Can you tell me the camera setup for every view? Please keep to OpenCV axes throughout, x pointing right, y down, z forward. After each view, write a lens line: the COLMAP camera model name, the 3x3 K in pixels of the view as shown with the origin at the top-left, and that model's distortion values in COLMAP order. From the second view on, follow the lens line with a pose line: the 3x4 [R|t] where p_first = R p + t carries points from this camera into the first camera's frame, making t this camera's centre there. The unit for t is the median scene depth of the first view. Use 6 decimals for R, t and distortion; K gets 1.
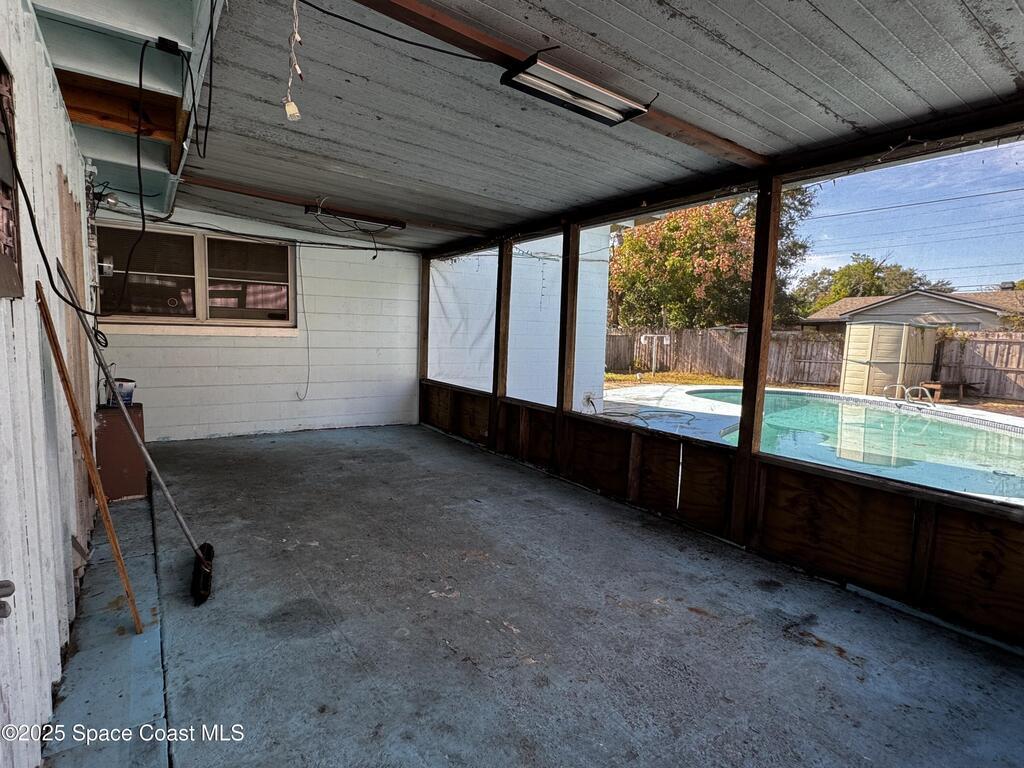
lens RADIAL K [[538.5, 0, 509.1], [0, 538.5, 383.8], [0, 0, 1]] dist [-0.003672, 0.000275]
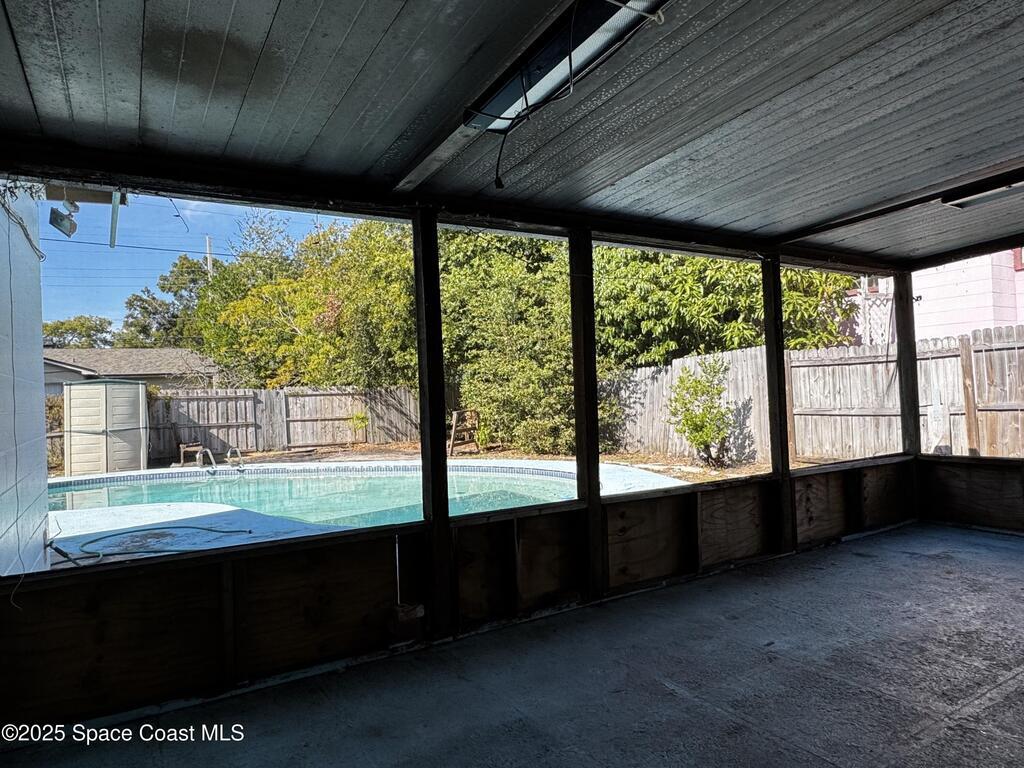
lens RADIAL K [[634.2, 0, 508.8], [0, 634.2, 385.5], [0, 0, 1]] dist [-0.000105, -0.000084]
pose [[0.053869, -0.019893, 0.998350, -0.228165], [0.133679, 0.990945, 0.012533, -0.038447], [-0.989560, 0.132783, 0.056041, 0.339306]]
